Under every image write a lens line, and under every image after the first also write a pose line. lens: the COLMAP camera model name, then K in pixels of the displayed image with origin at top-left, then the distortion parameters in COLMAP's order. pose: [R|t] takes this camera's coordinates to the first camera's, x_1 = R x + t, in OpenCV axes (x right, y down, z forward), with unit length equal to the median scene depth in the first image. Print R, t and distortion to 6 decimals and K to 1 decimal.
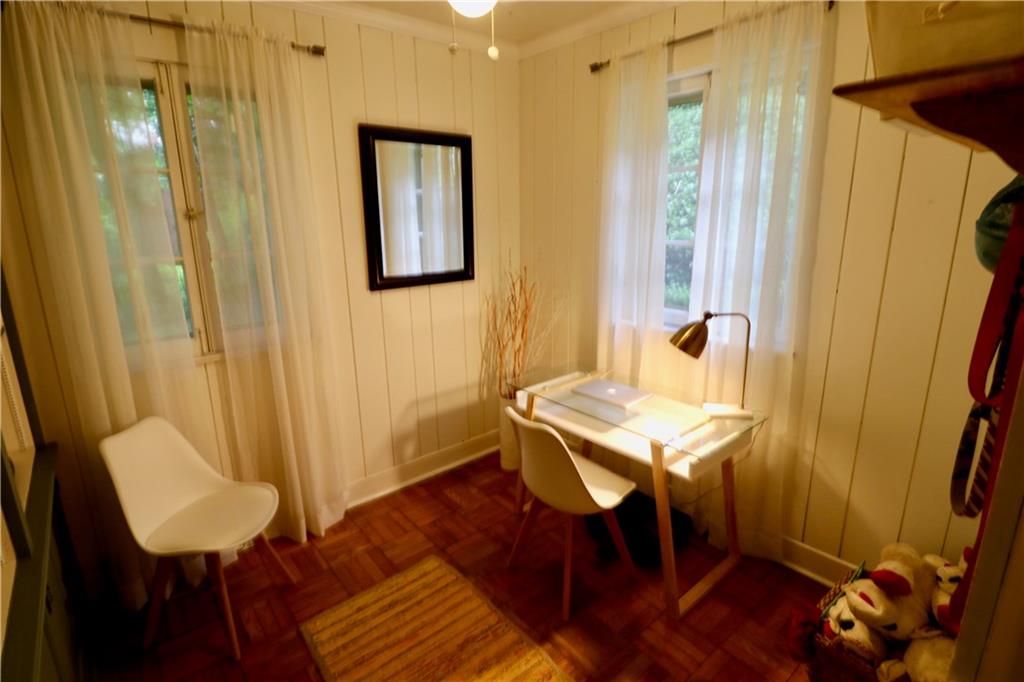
lens RADIAL K [[474.8, 0, 497.4], [0, 474.8, 333.4], [0, 0, 1]] dist [0.000024, -0.012108]
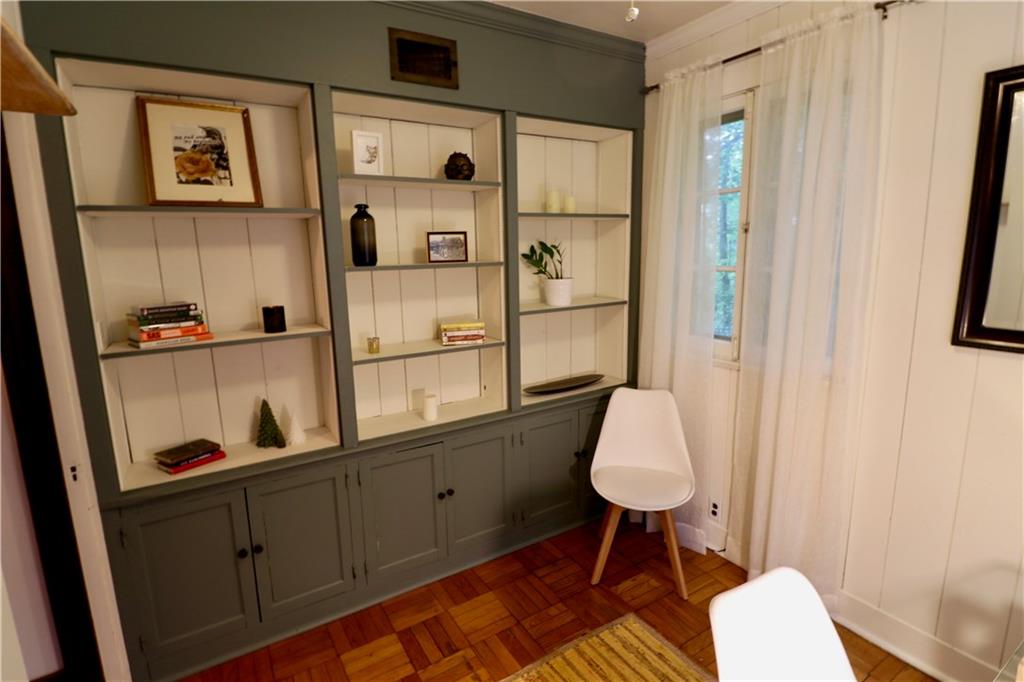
lens RADIAL K [[474.8, 0, 497.4], [0, 474.8, 333.4], [0, 0, 1]] dist [0.000024, -0.012108]
pose [[-0.113019, 0.188354, -0.975576, 0.519338], [-0.212145, 0.954651, 0.208891, -0.137027], [0.970681, 0.230573, -0.067935, 0.612351]]
